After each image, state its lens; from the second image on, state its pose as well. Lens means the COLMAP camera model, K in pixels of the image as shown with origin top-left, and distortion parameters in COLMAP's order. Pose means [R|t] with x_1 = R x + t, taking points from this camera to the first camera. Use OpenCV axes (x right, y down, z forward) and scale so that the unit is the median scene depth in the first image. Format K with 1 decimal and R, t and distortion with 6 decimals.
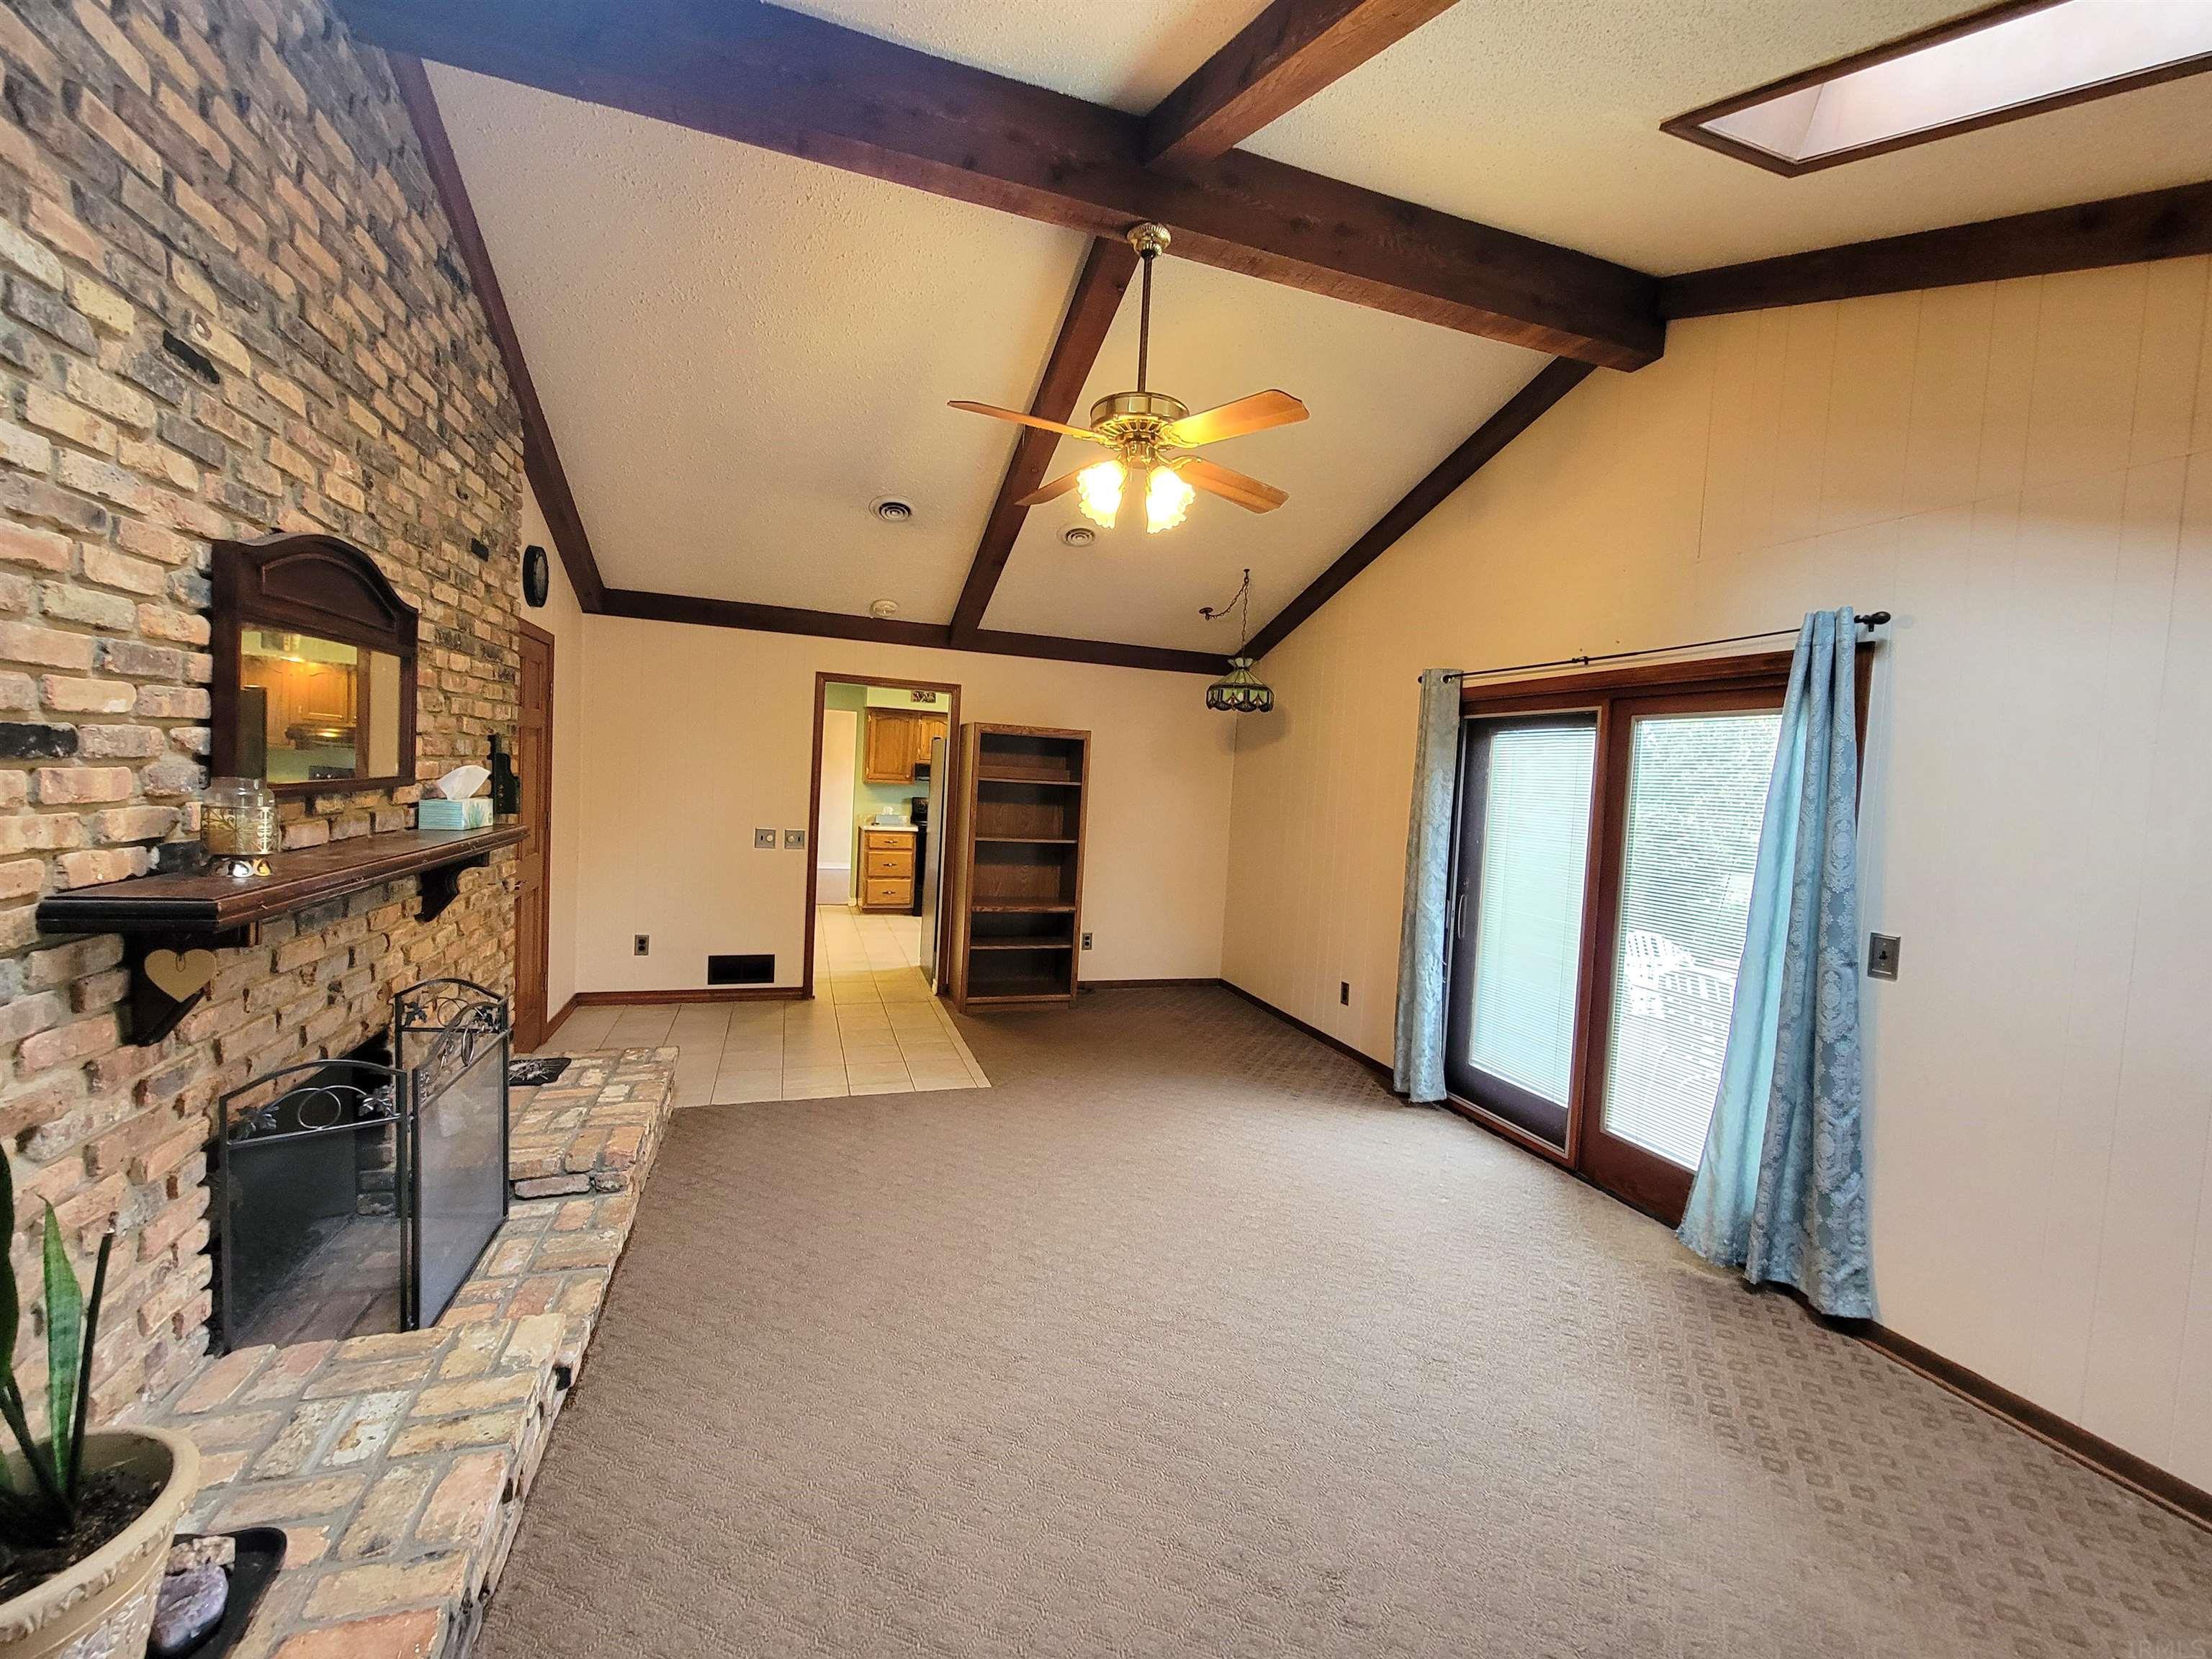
lens RADIAL K [[902.5, 0, 1107.0], [0, 902.5, 816.8], [0, 0, 1]] dist [0.000270, -0.000353]
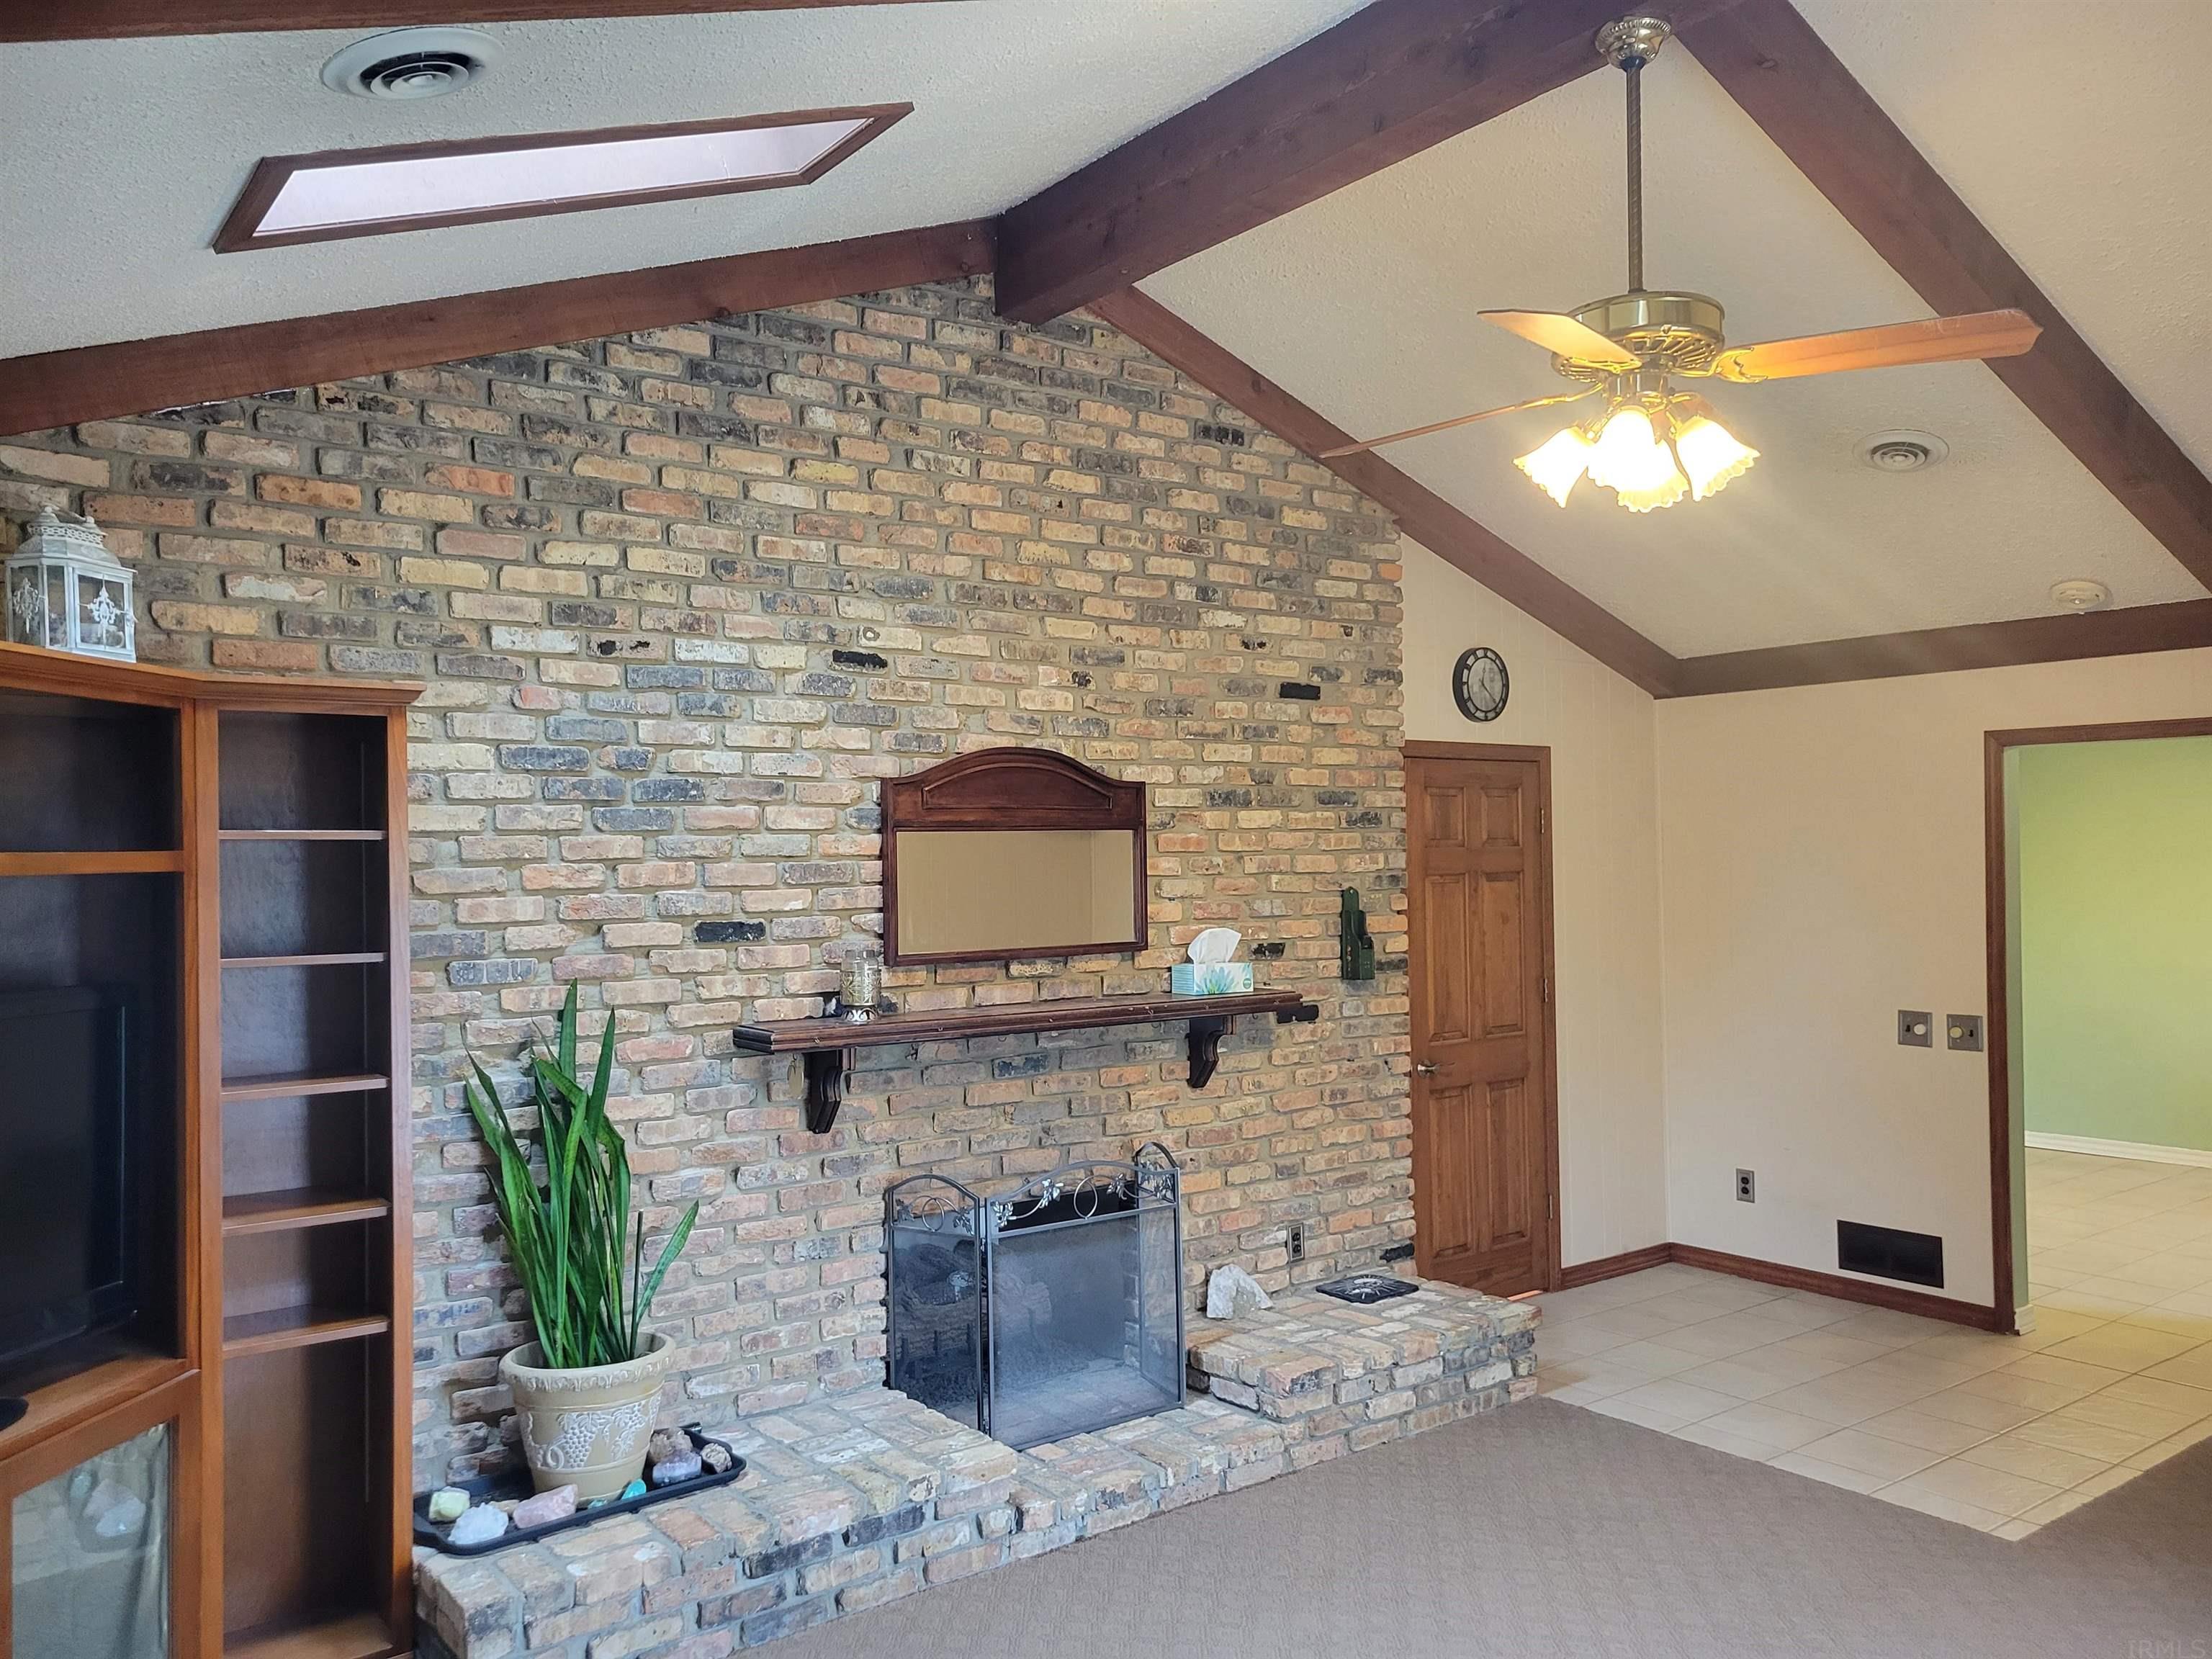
lens RADIAL K [[1657.8, 0, 1105.4], [0, 1657.8, 839.4], [0, 0, 1]] dist [0.039349, -0.011631]
pose [[0.313938, -0.068242, -0.946988, 1.480874], [-0.015971, 0.996893, -0.077133, -0.020437], [0.949309, 0.039339, 0.311873, 0.513984]]
